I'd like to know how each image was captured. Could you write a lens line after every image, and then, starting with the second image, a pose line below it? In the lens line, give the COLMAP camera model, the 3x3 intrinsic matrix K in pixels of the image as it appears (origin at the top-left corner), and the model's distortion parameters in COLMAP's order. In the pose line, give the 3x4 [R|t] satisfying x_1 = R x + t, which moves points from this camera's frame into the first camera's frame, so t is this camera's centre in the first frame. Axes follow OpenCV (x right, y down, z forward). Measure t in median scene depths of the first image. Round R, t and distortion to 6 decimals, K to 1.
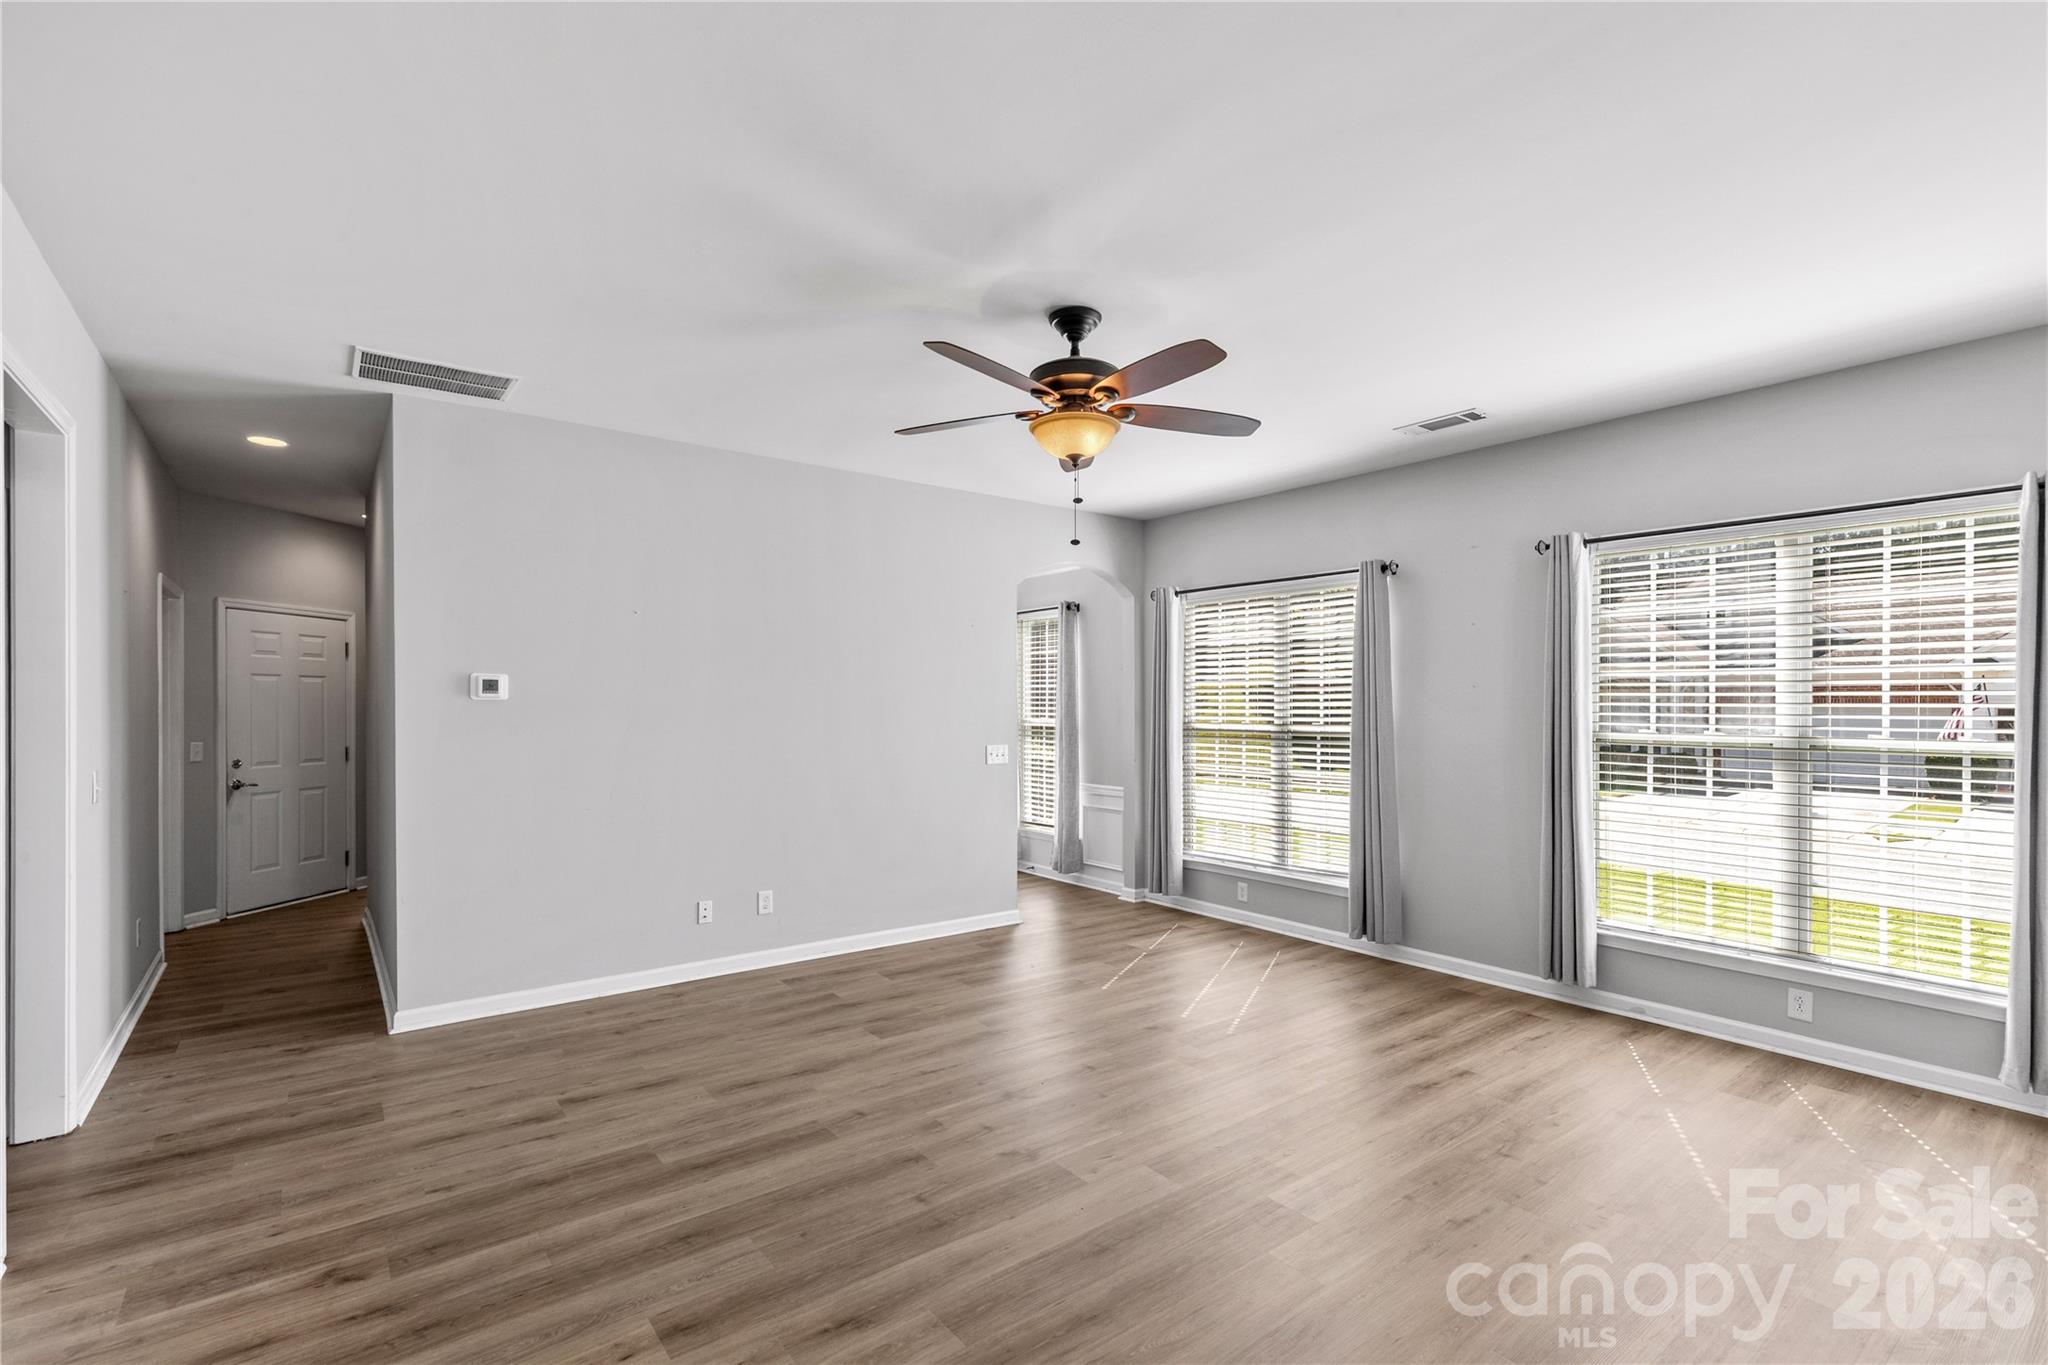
lens RADIAL K [[925.1, 0, 1019.9], [0, 925.1, 709.0], [0, 0, 1]] dist [0.003754, 0.000607]
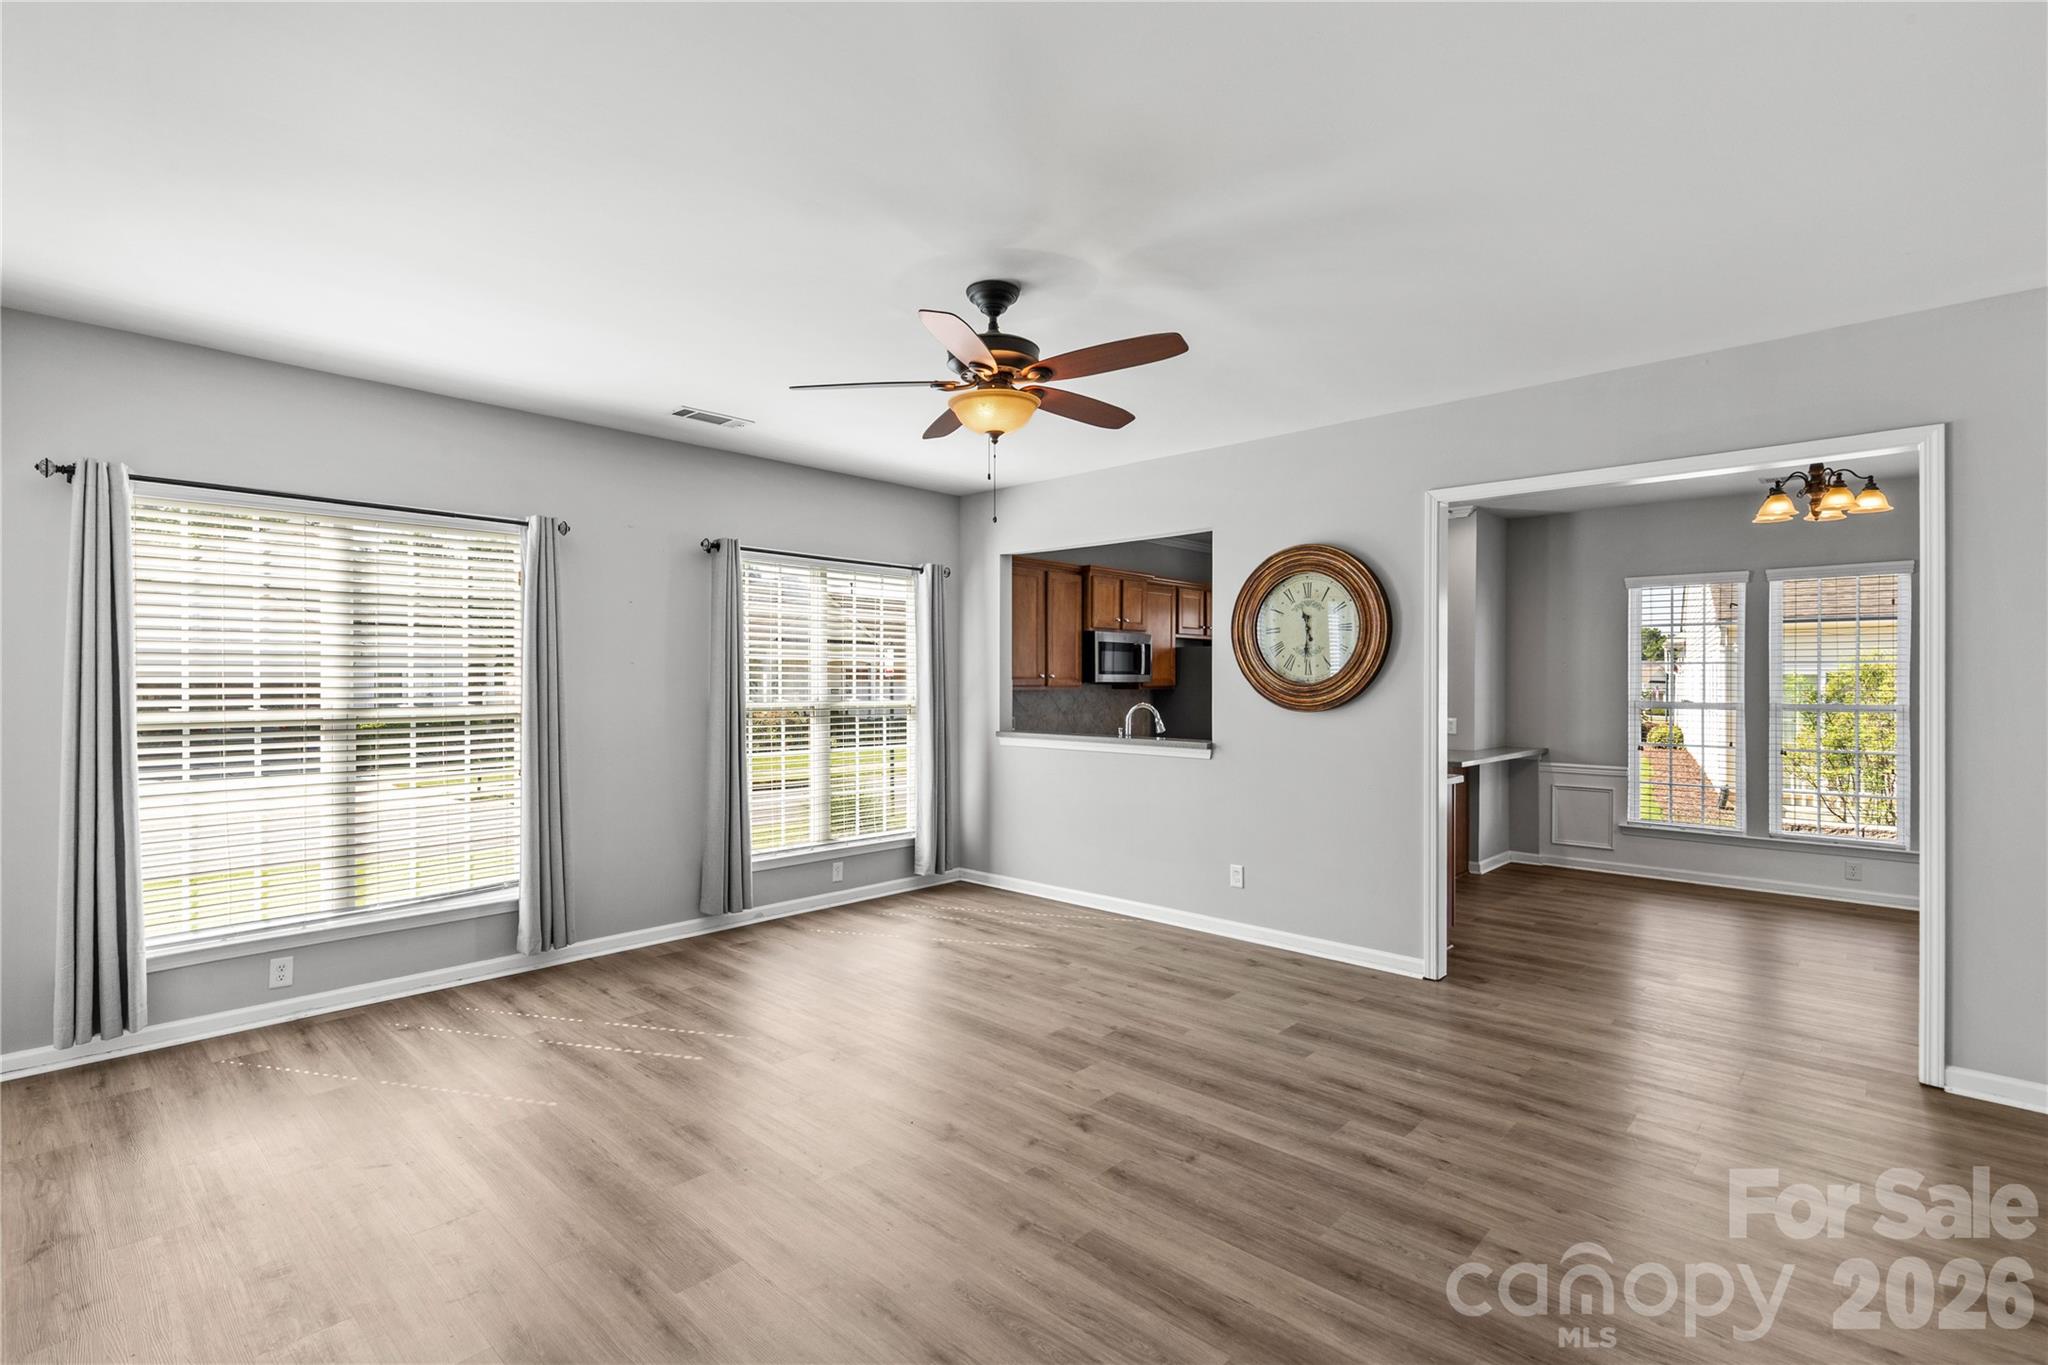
lens RADIAL K [[956.7, 0, 1019.1], [0, 956.7, 673.1], [0, 0, 1]] dist [0.004691, 0.000288]
pose [[-0.164441, 0.004728, 0.986376, -0.725674], [0.003290, 0.999986, -0.004245, -0.008243], [-0.986381, 0.002547, -0.164454, 0.869302]]
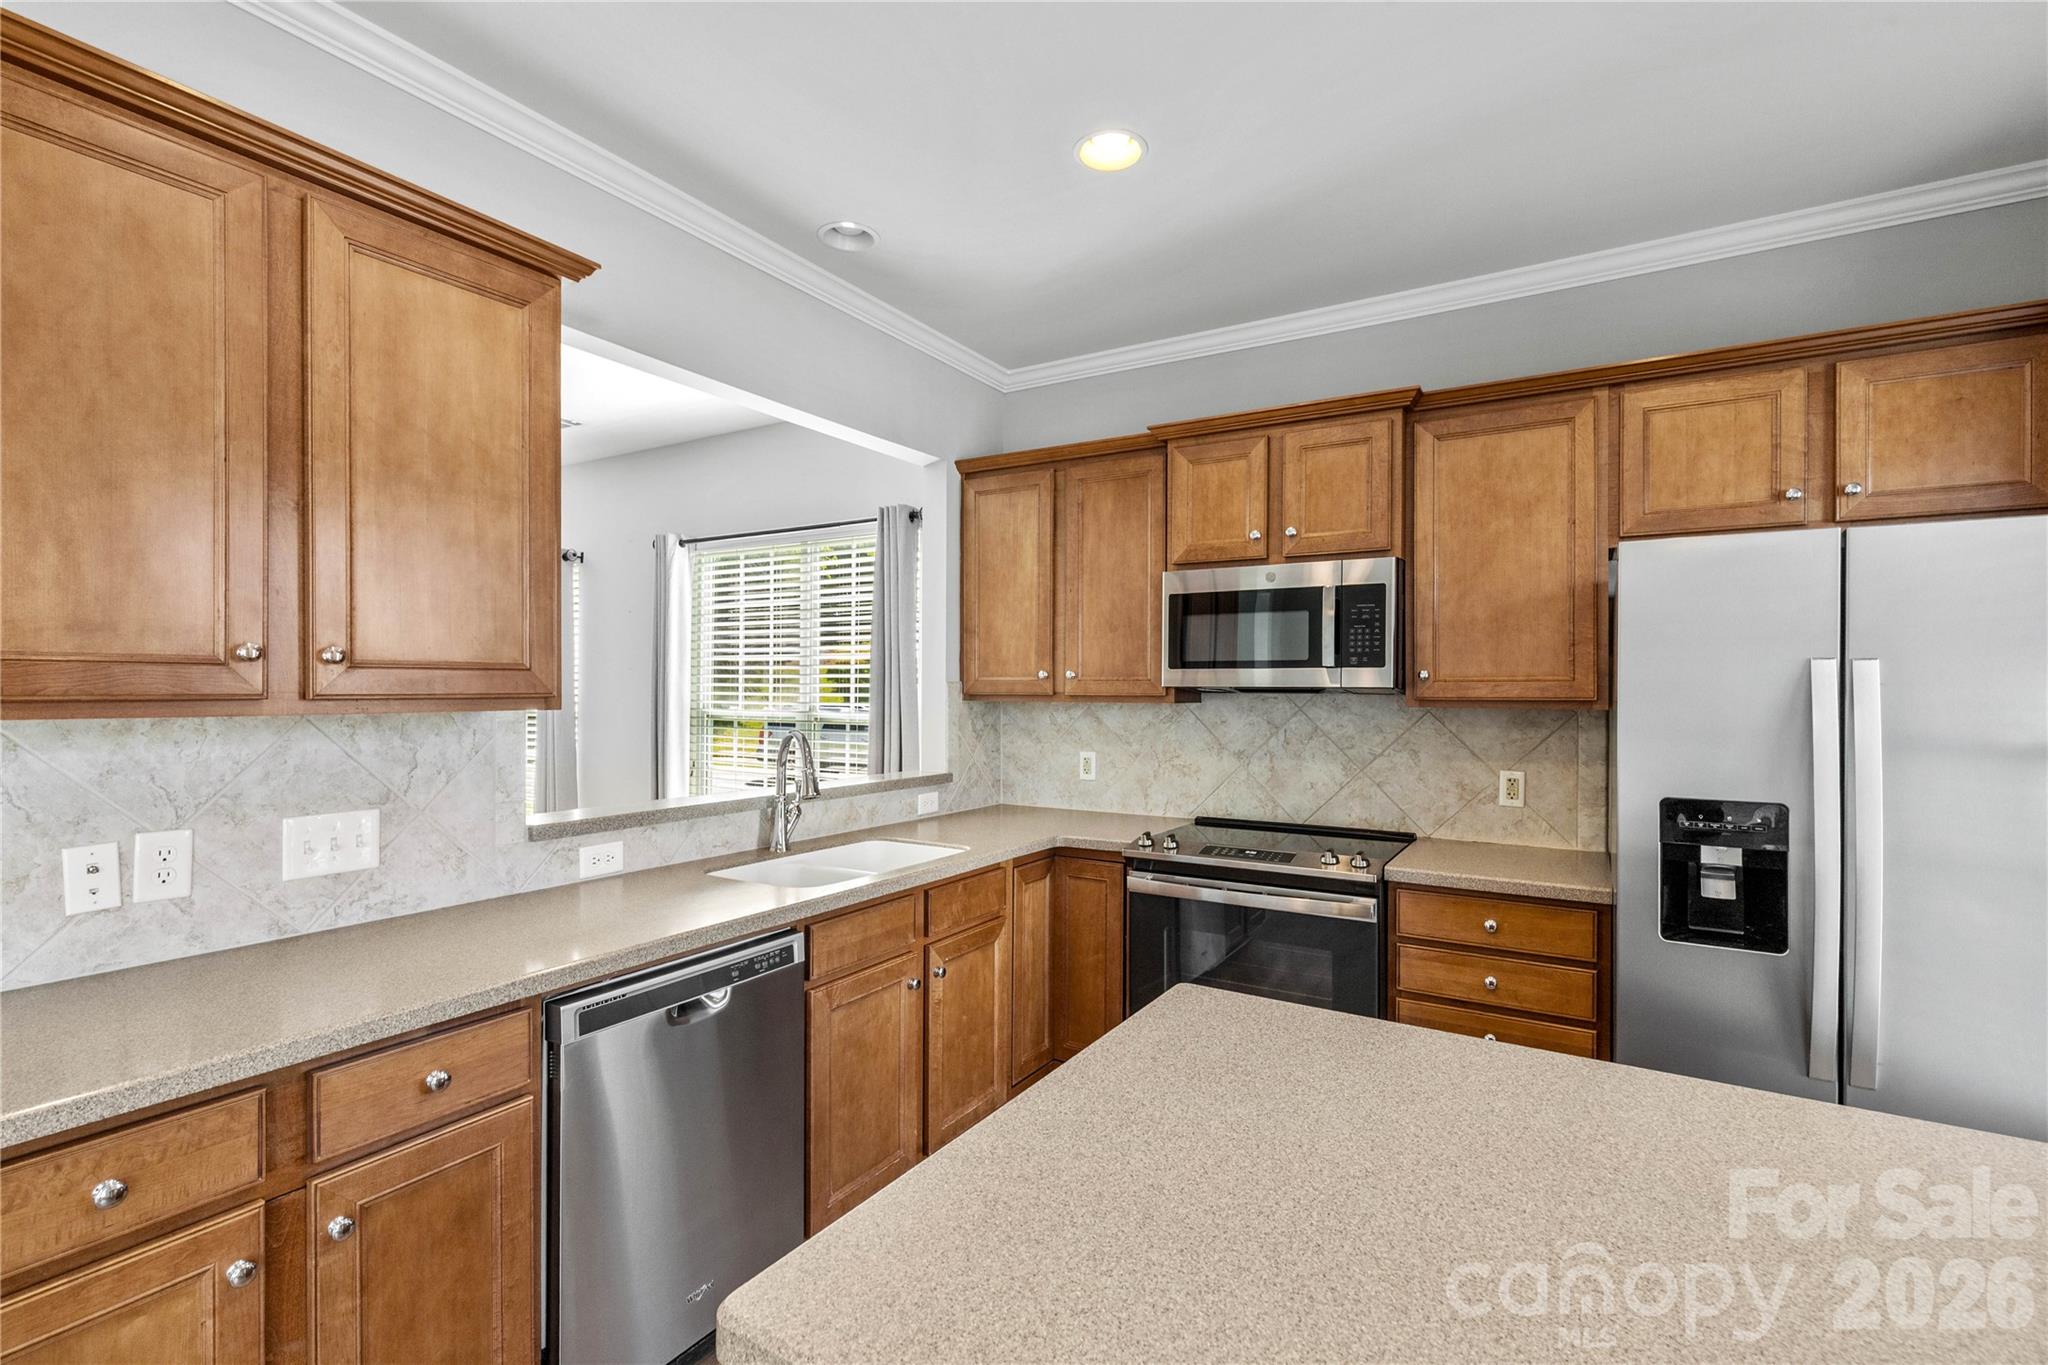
lens RADIAL K [[931.0, 0, 1018.5], [0, 931.0, 688.2], [0, 0, 1]] dist [0.001283, 0.000032]
pose [[0.932259, 0.001552, 0.361789, 0.600838], [0.000163, 0.999989, -0.004711, 0.005729], [-0.361792, 0.004451, 0.932248, -0.222045]]
